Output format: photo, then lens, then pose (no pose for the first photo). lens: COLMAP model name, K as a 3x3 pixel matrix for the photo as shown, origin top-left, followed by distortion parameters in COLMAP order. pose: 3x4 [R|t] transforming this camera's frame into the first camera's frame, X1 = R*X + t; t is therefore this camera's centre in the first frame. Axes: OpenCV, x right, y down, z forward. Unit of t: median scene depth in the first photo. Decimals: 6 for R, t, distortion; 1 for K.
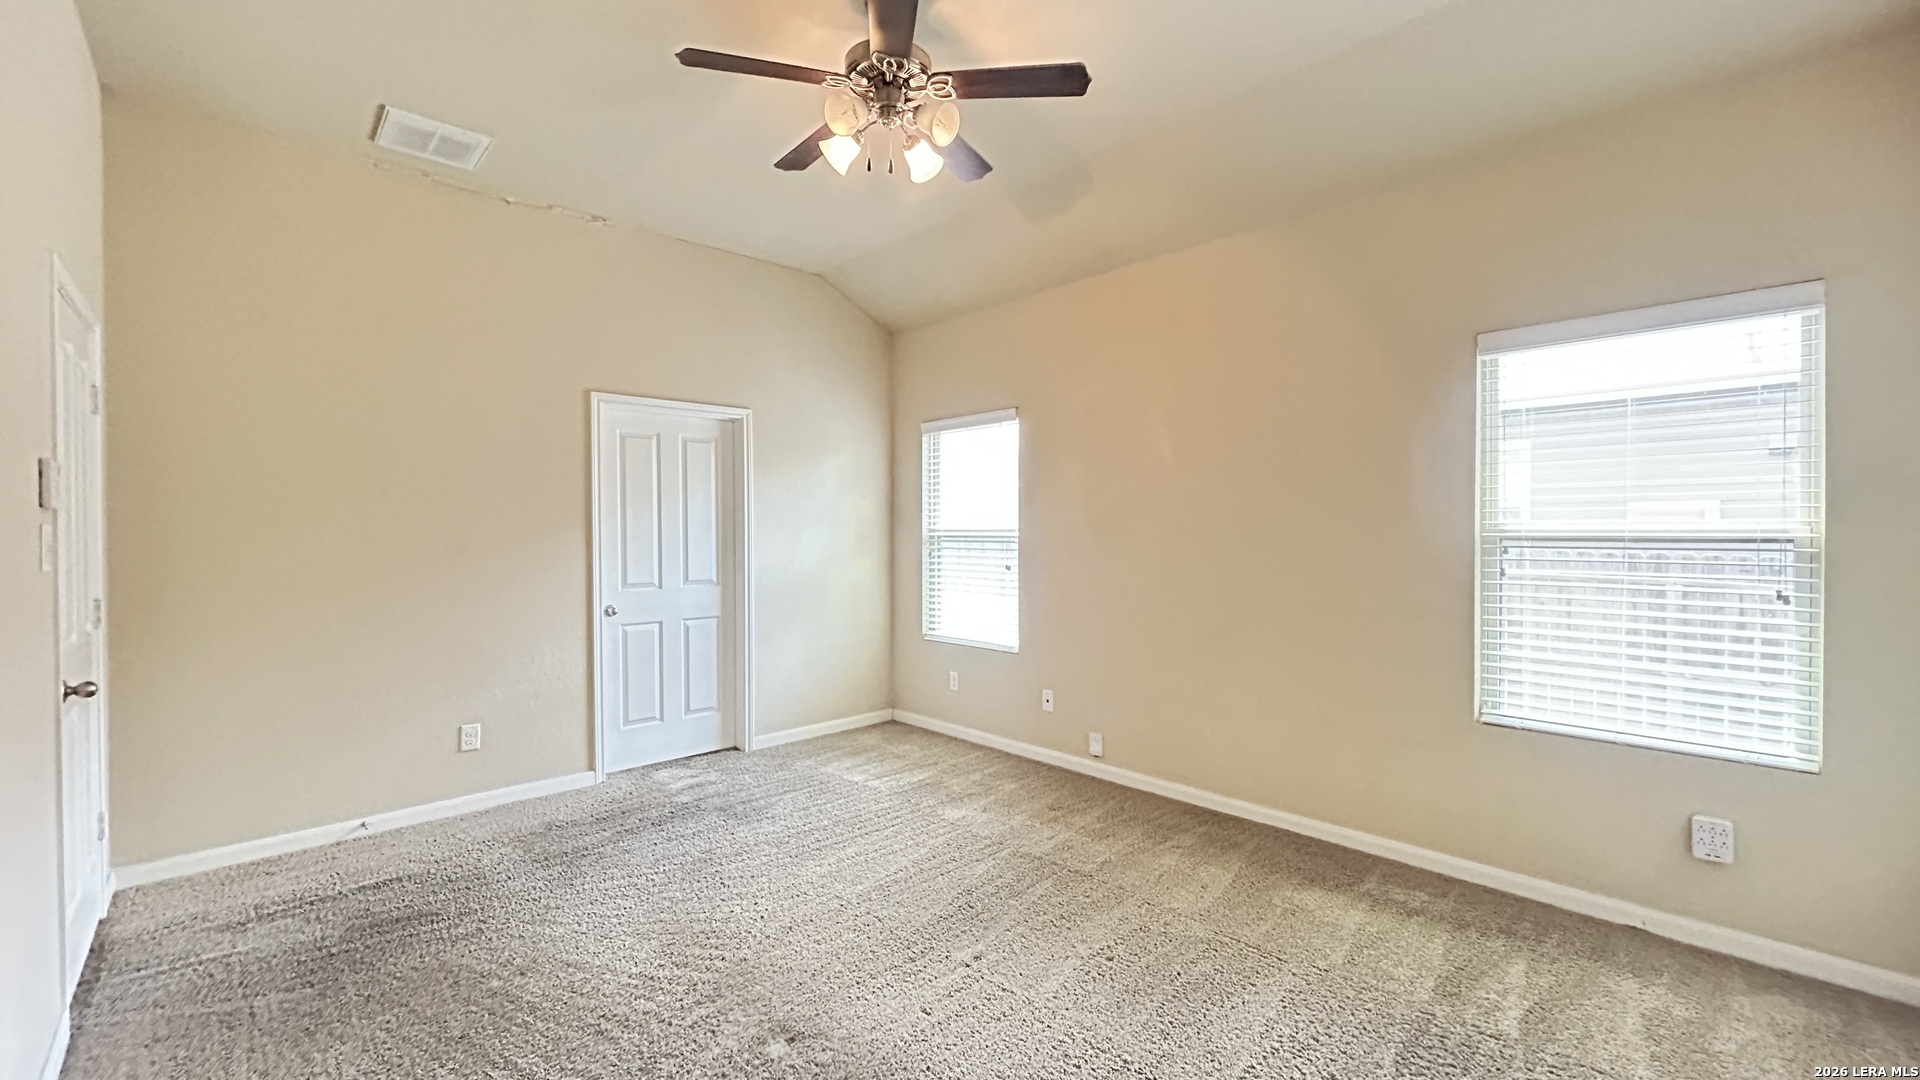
lens RADIAL K [[770.5, 0, 962.5], [0, 770.5, 536.9], [0, 0, 1]] dist [-0.000351, 0.000685]
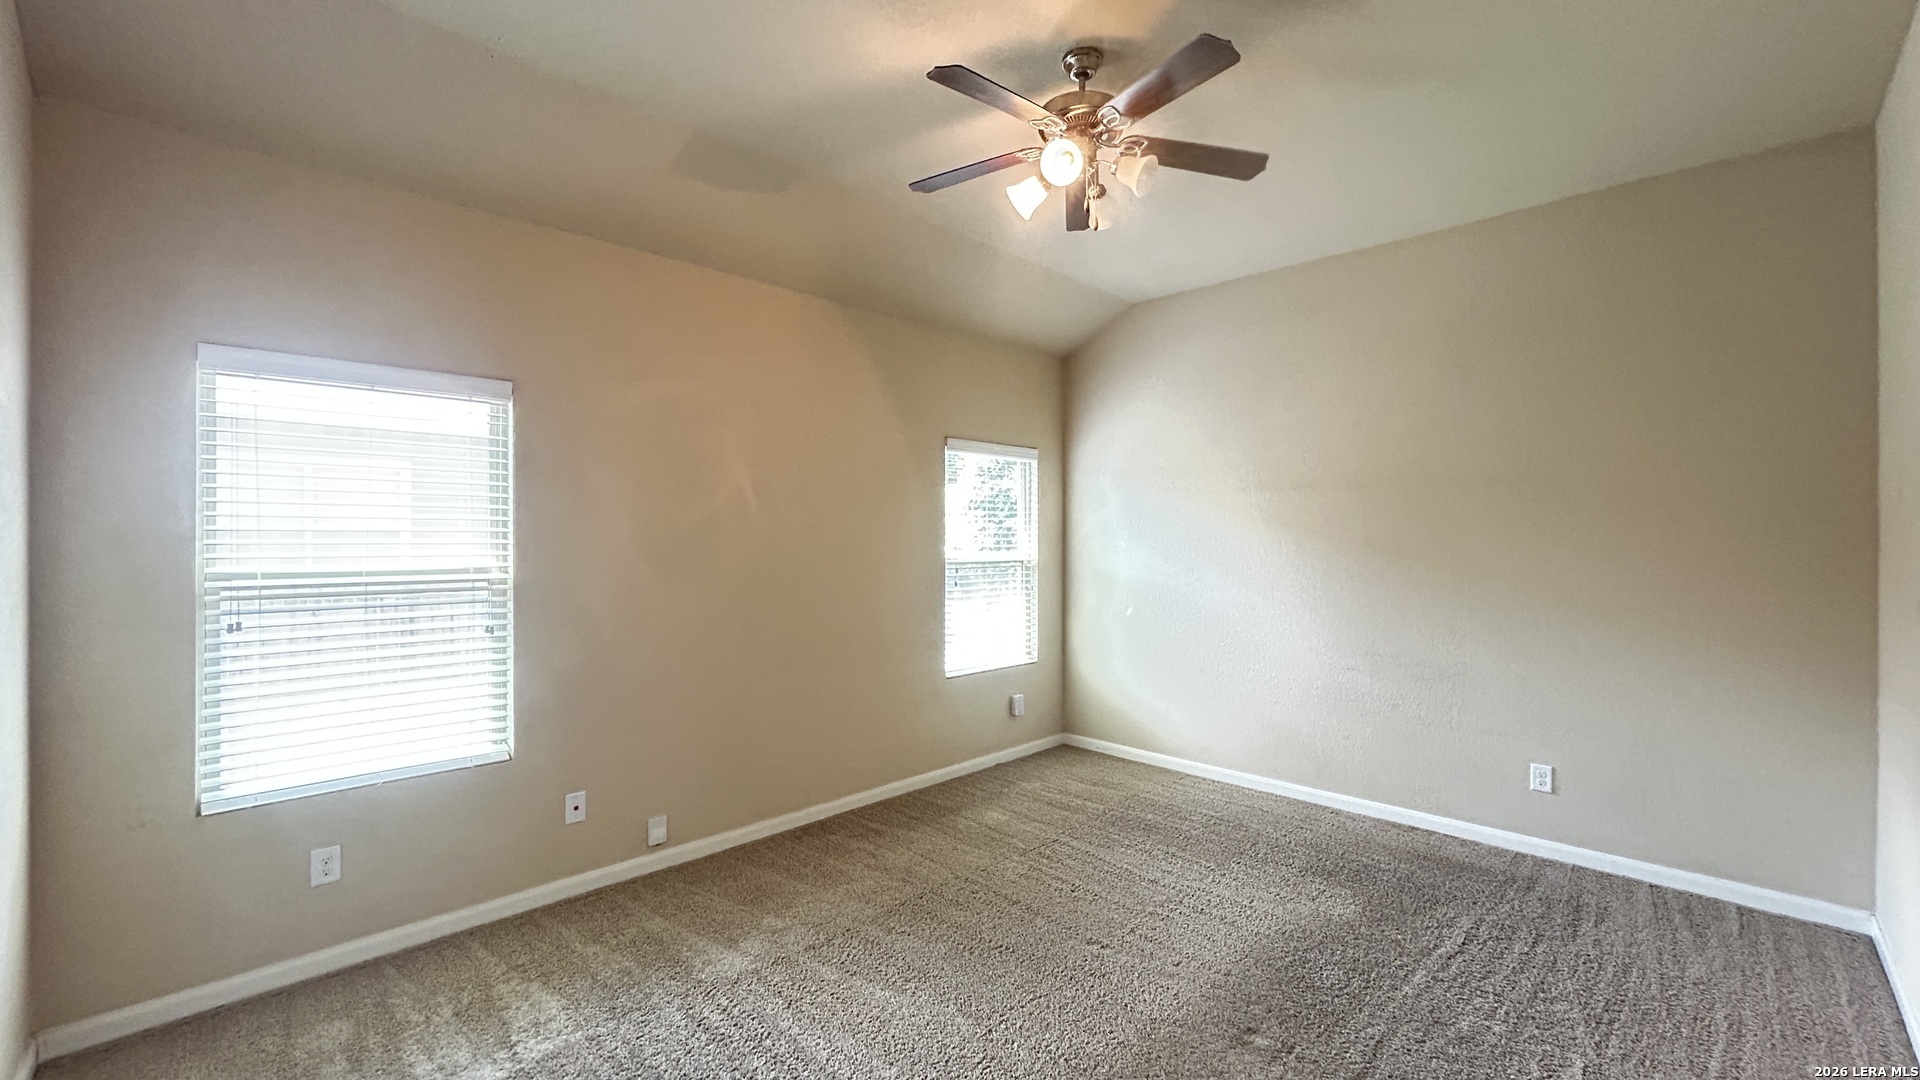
lens RADIAL K [[774.9, 0, 956.2], [0, 774.9, 537.4], [0, 0, 1]] dist [0.005964, 0.000150]
pose [[-0.021433, 0.005814, 0.999753, -0.659672], [0.013575, 0.999893, -0.005523, -0.030473], [-0.999678, 0.013453, -0.021510, 0.707263]]
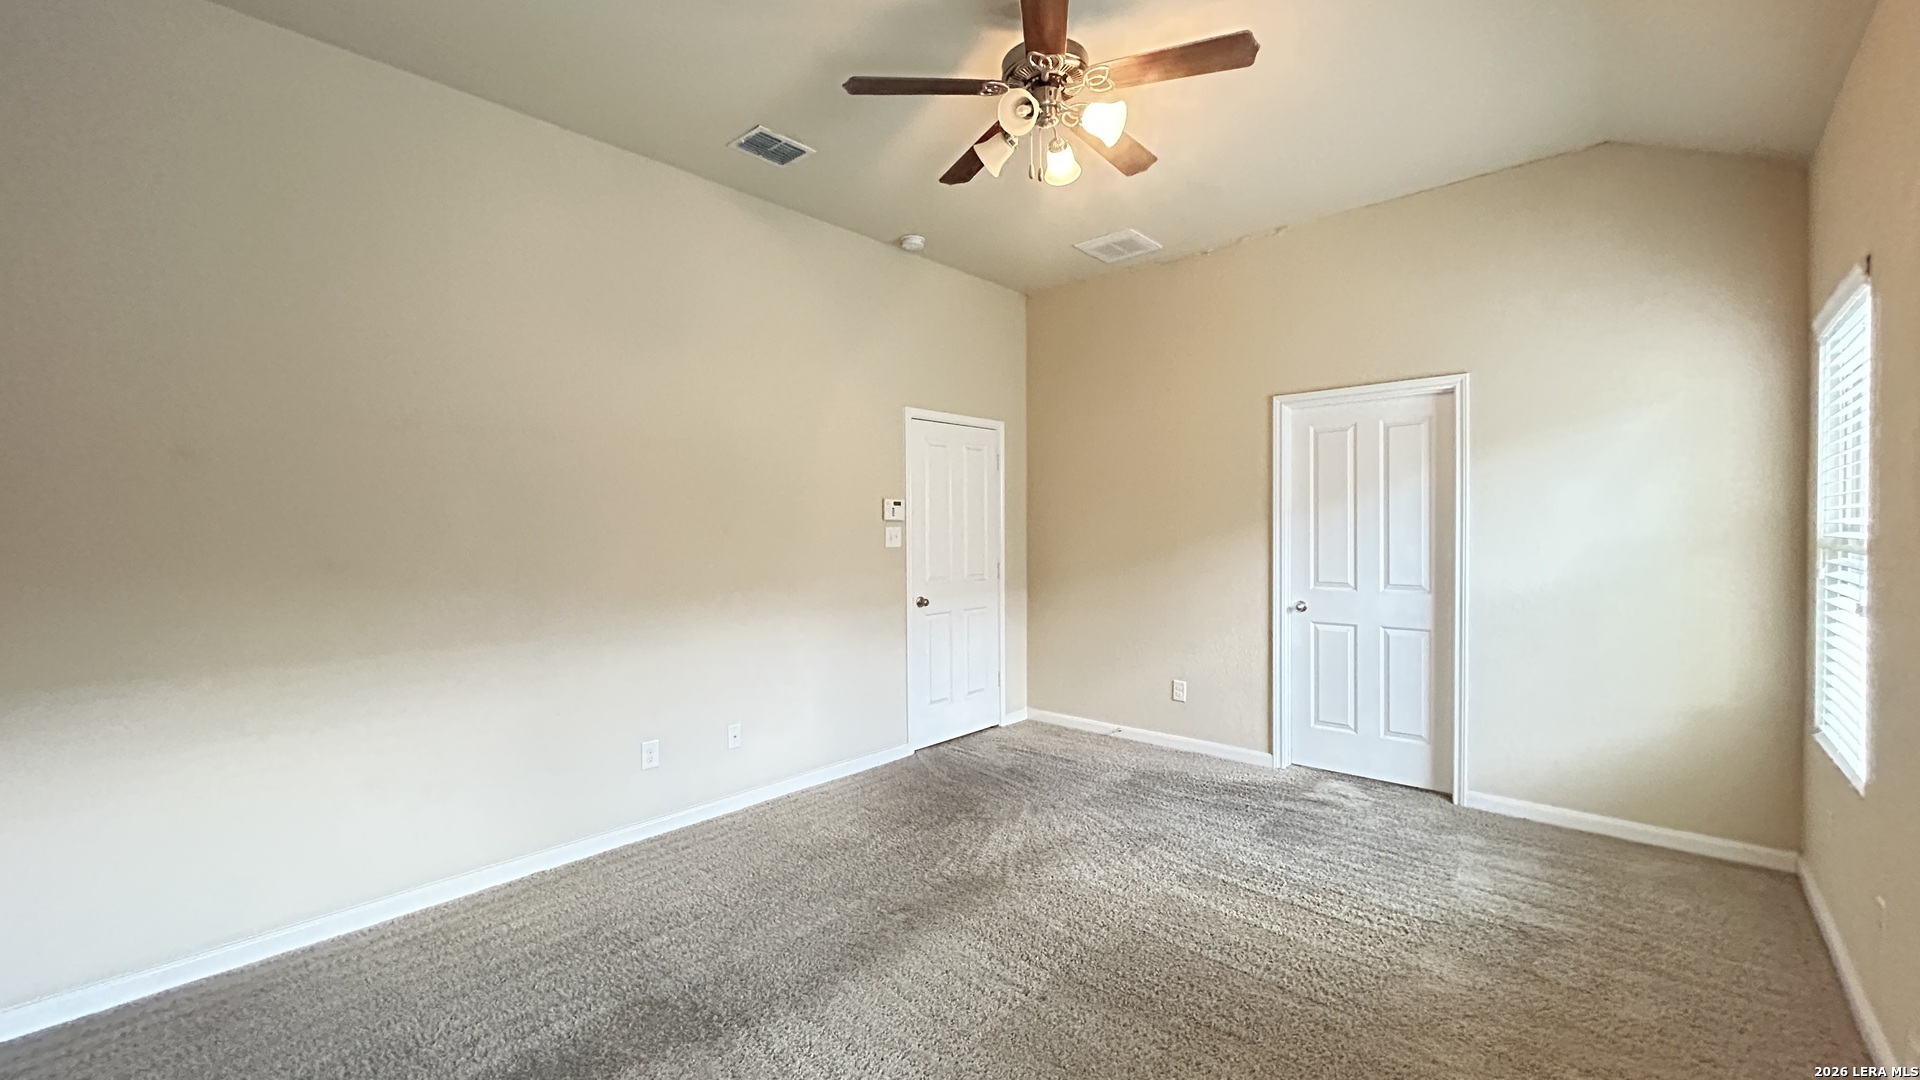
lens RADIAL K [[785.4, 0, 964.0], [0, 785.4, 529.0], [0, 0, 1]] dist [0.001007, 0.000285]
pose [[0.072188, 0.006796, -0.997368, 0.555063], [-0.002323, 0.999975, 0.006645, -0.012547], [0.997388, 0.001837, 0.072201, 0.488984]]
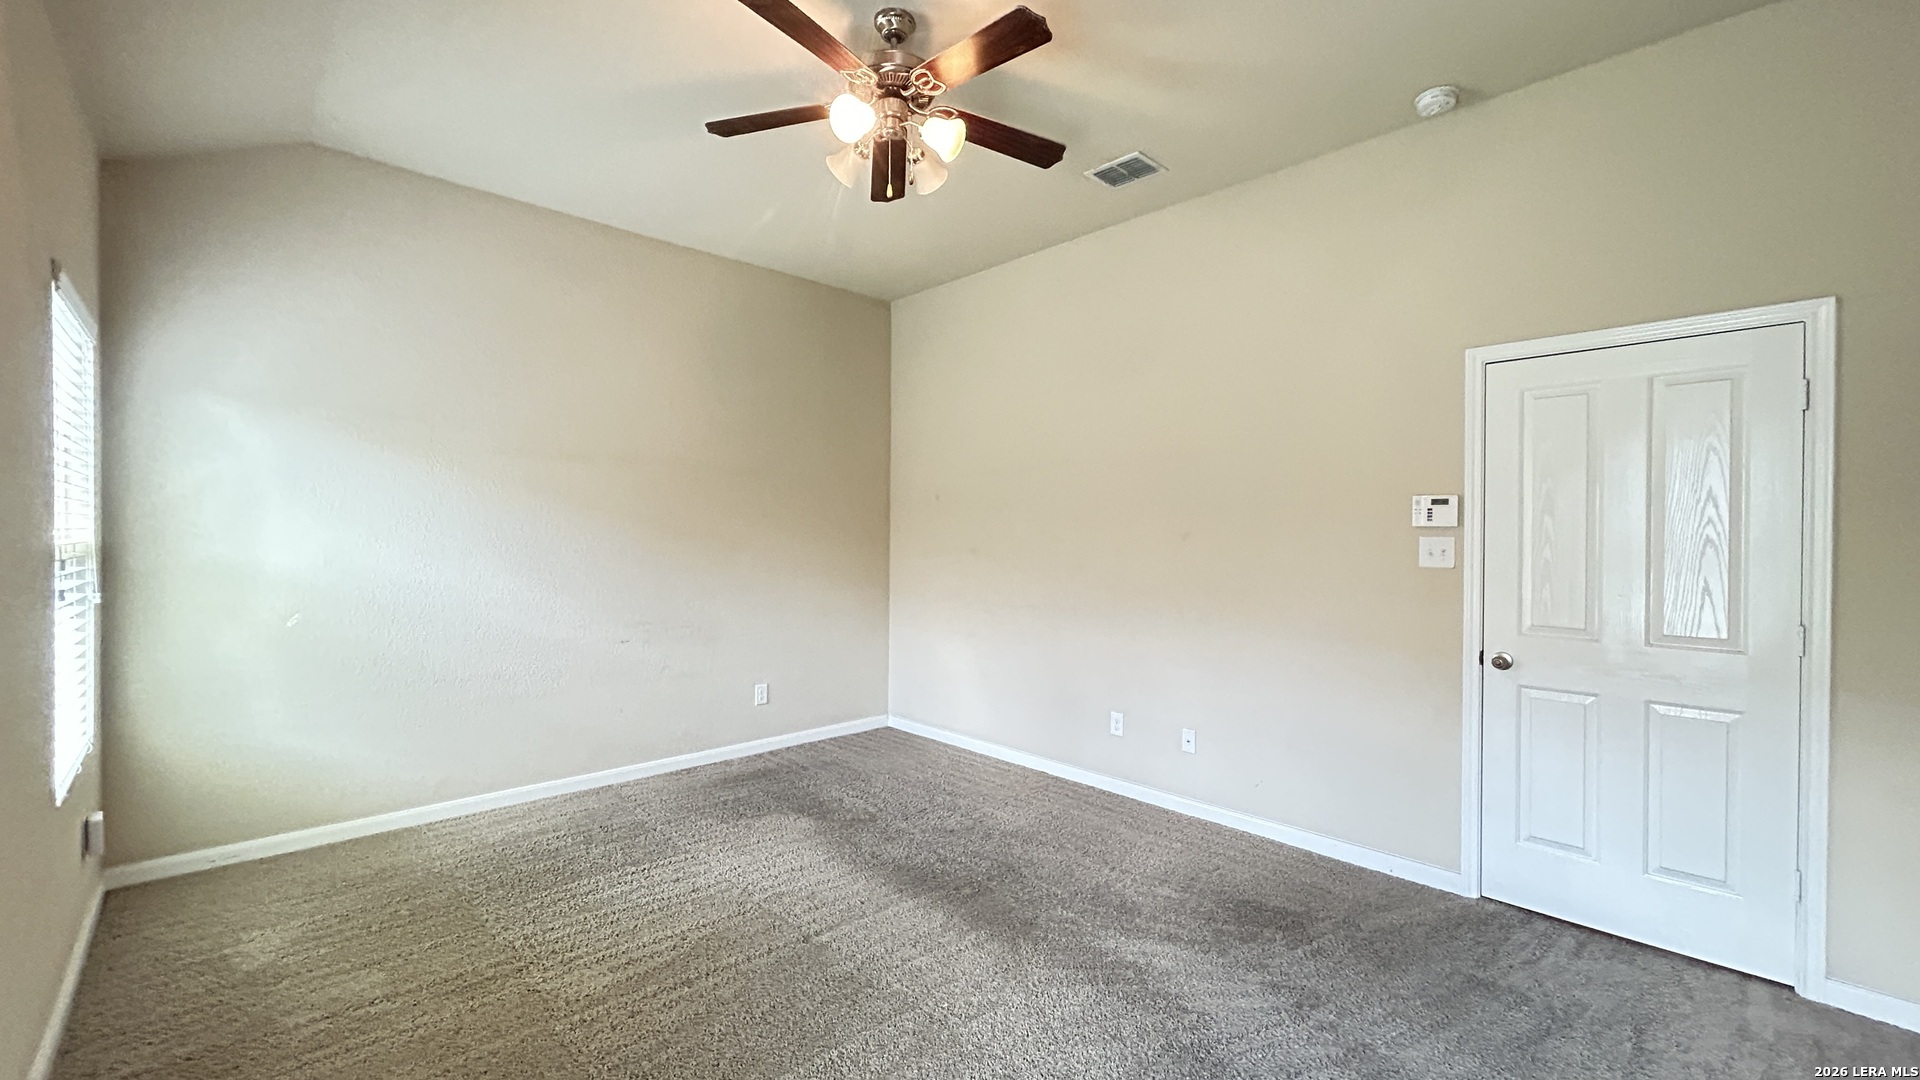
lens RADIAL K [[770.5, 0, 962.5], [0, 770.5, 536.9], [0, 0, 1]] dist [-0.000351, 0.000685]
pose [[-0.999995, -0.003126, 0.001082, -0.116818], [-0.003105, 0.999814, 0.019028, -0.020631], [-0.001141, 0.019025, -0.999818, 1.197791]]
